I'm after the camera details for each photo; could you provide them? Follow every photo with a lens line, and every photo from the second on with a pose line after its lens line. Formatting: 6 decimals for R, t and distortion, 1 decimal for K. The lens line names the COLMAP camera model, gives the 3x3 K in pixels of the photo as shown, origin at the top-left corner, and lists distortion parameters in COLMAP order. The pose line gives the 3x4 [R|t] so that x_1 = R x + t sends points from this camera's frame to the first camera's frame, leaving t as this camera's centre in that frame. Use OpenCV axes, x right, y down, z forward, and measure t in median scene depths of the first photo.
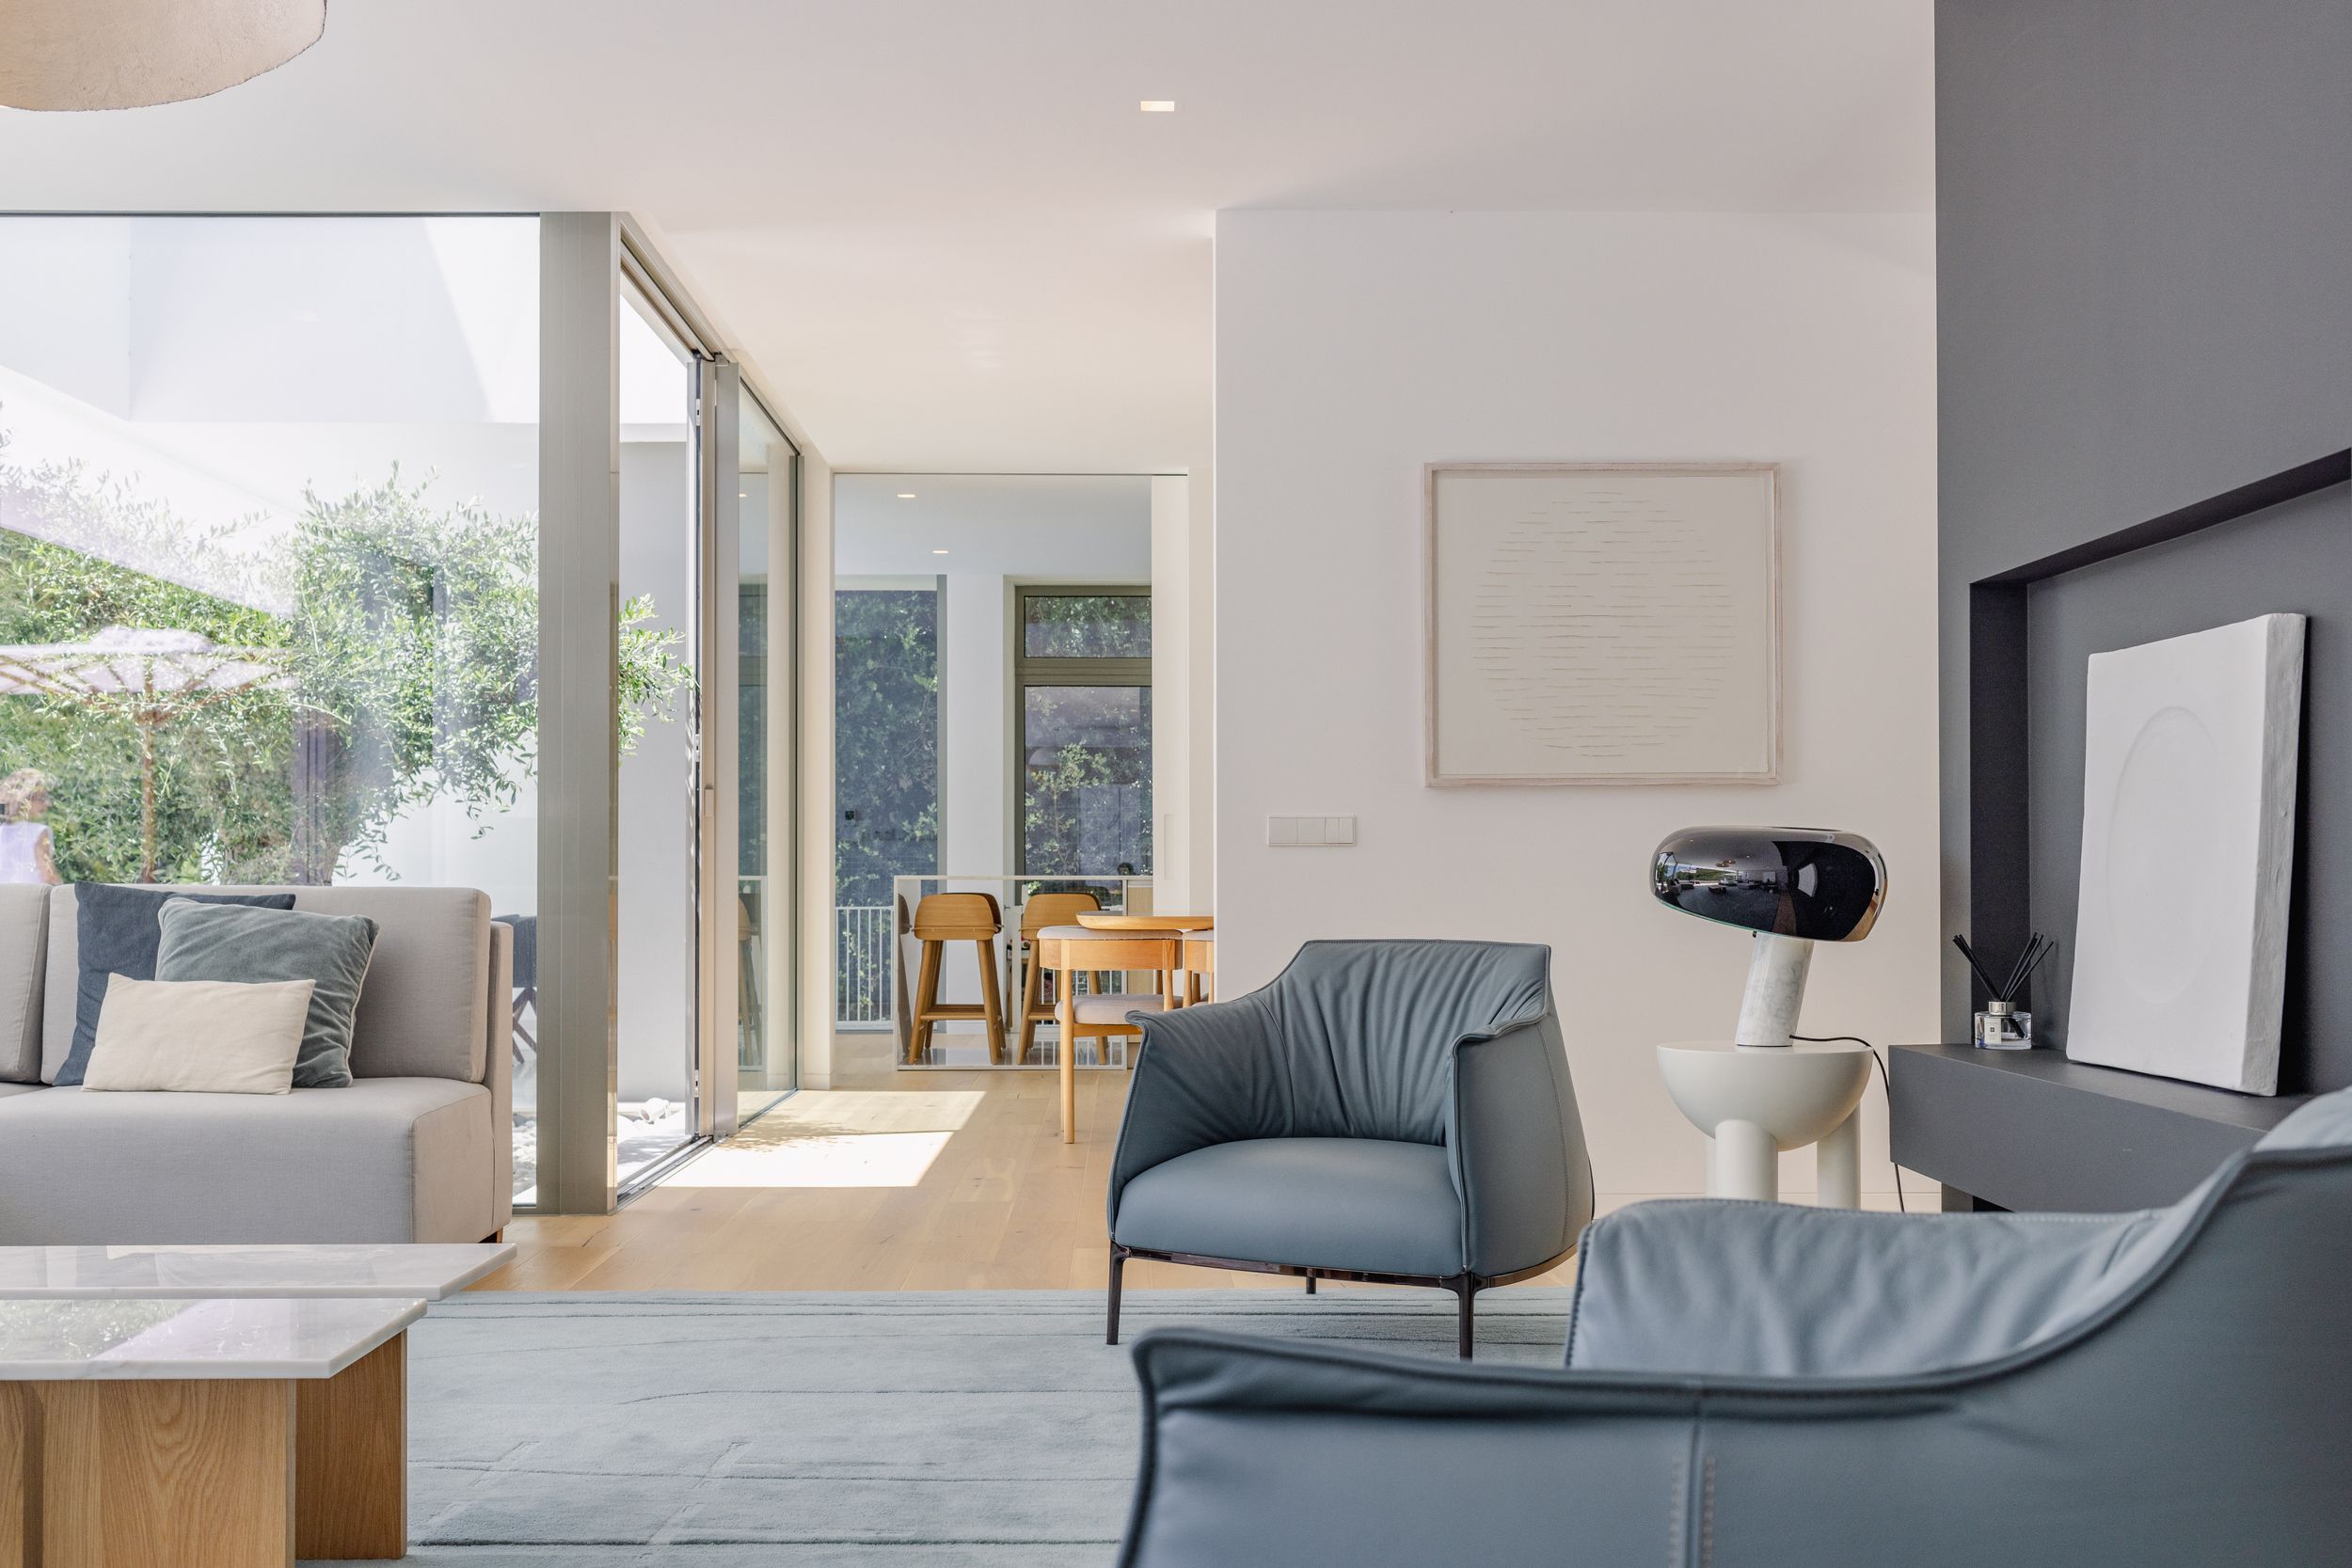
lens RADIAL K [[2554.4, 0, 1192.7], [0, 2554.4, 794.5], [0, 0, 1]] dist [0.018521, 0.000000]
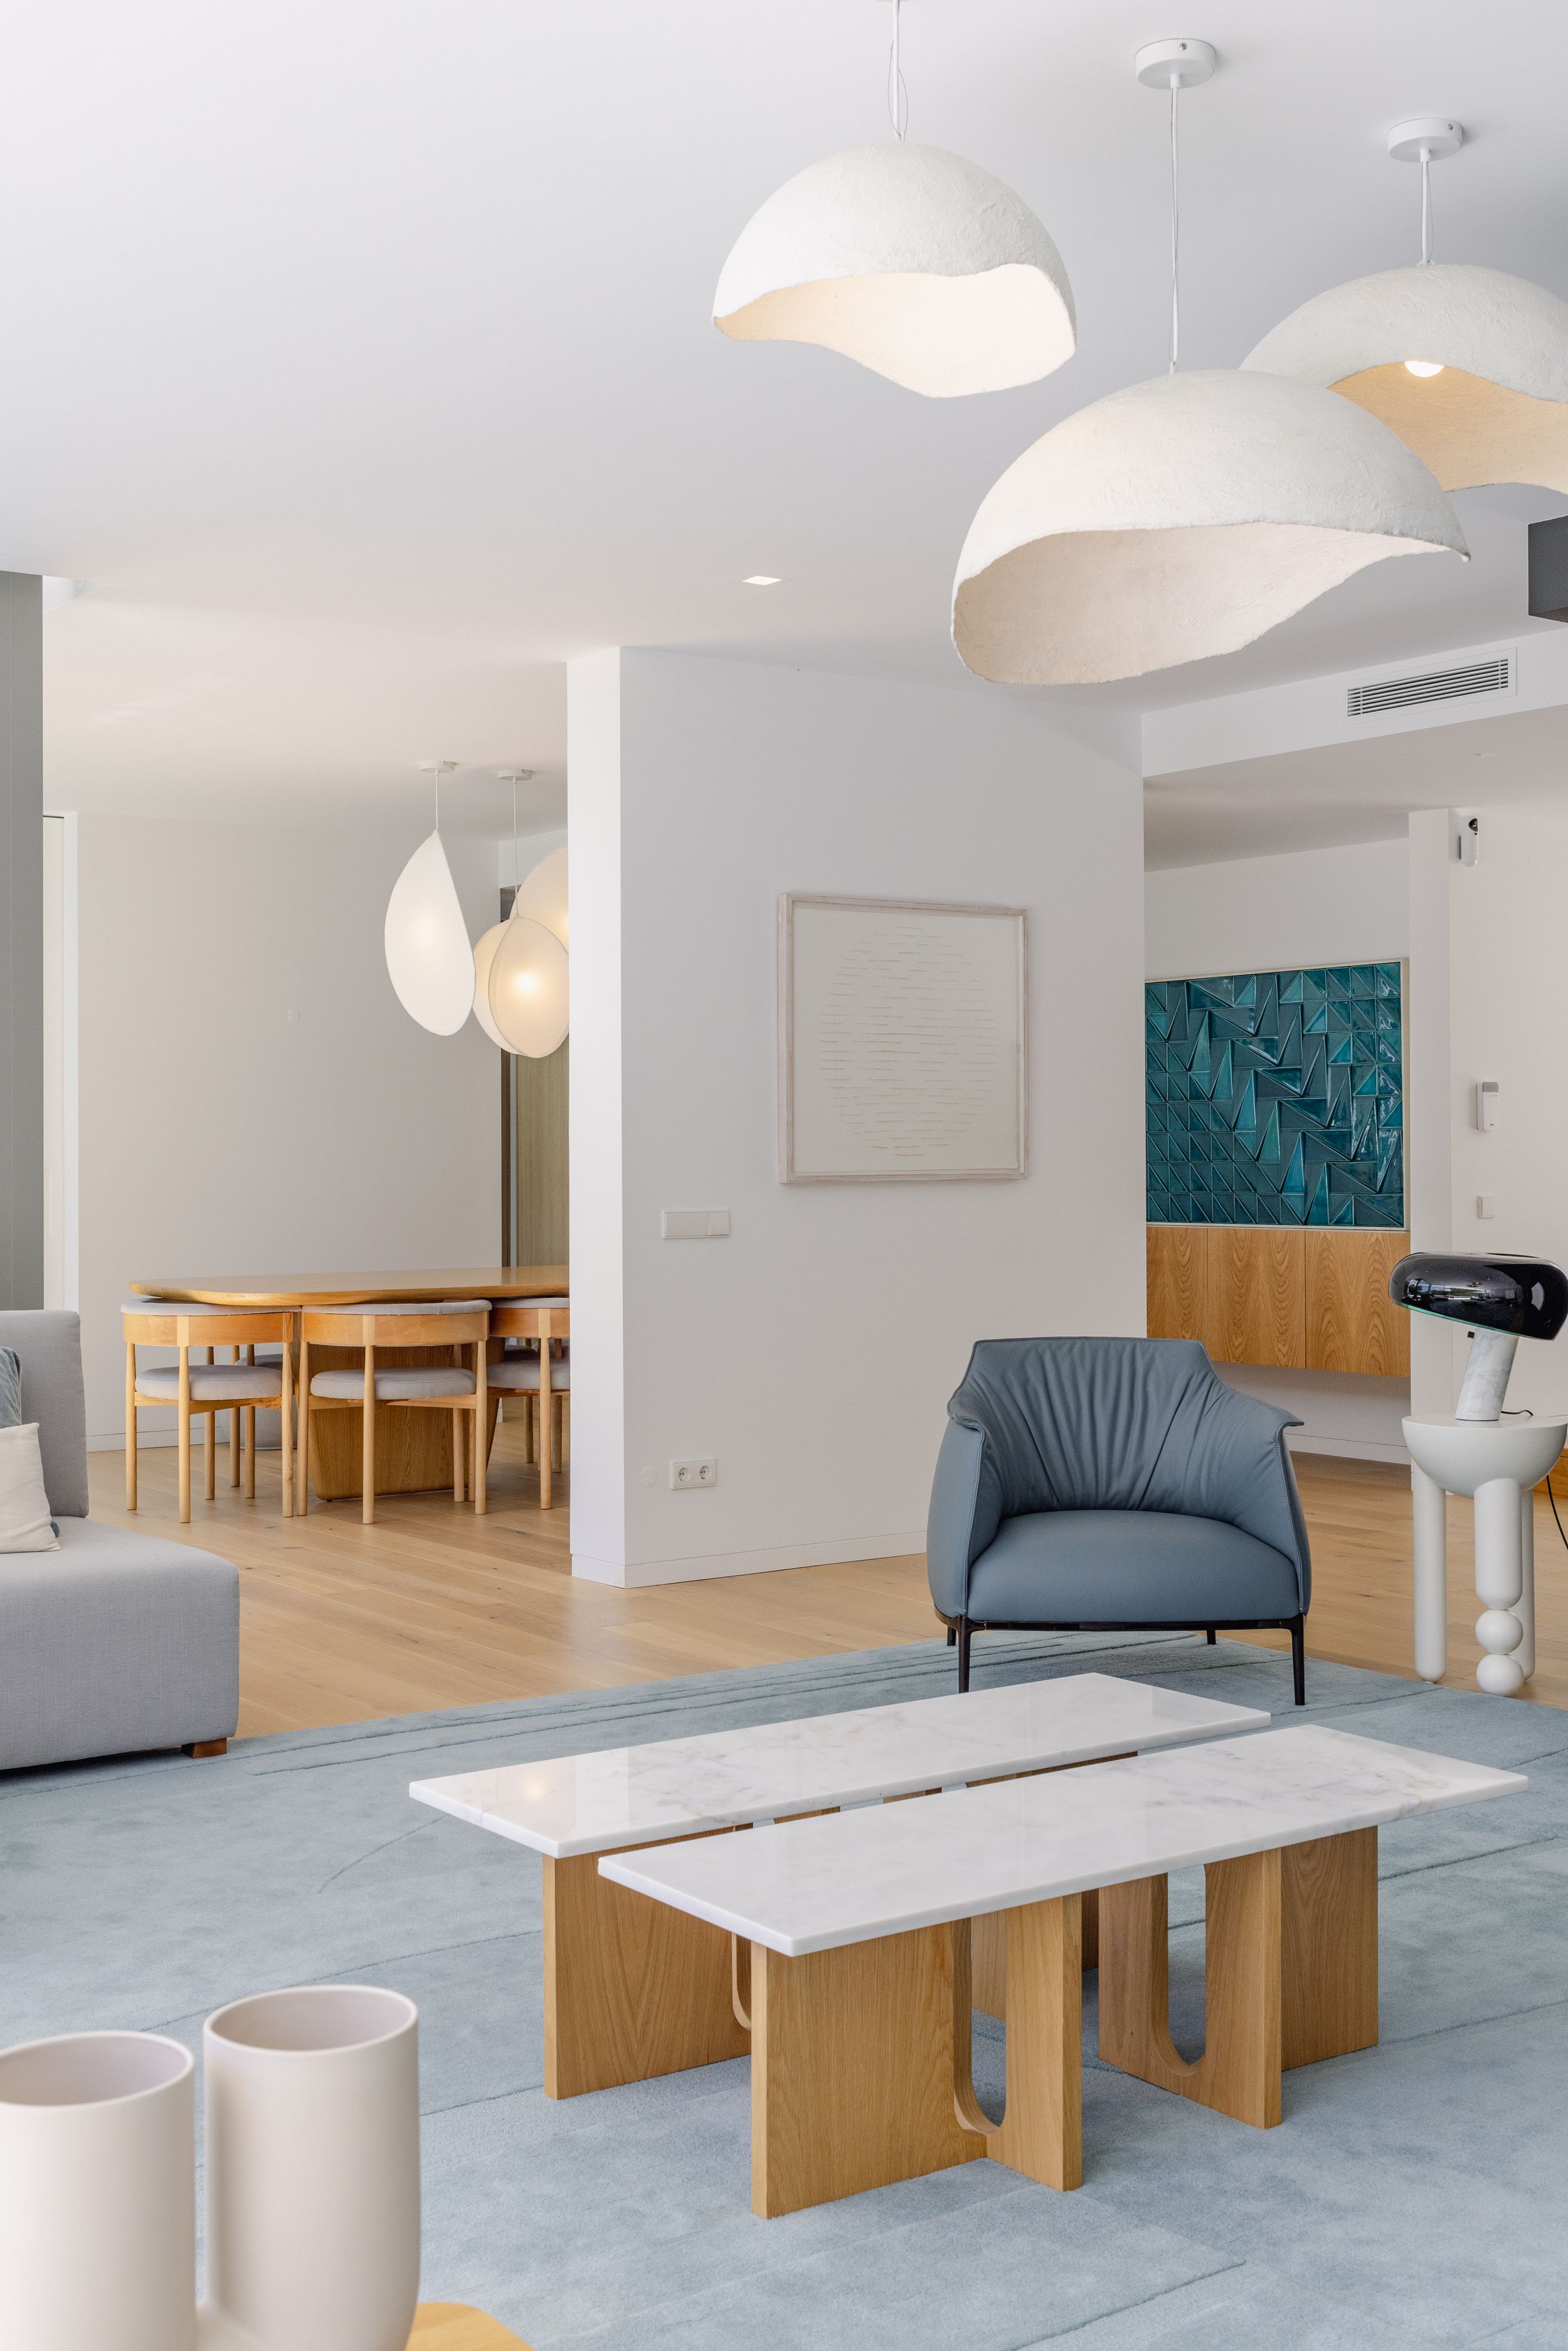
lens RADIAL K [[2553.4, 0, 790.5], [0, 2553.4, 1178.8], [0, 0, 1]] dist [0.018521, 0.000000]
pose [[0.812751, -0.002259, 0.582607, -0.746341], [-0.020210, 0.999281, 0.032069, -0.054866], [-0.582261, -0.037838, 0.812121, 0.125433]]
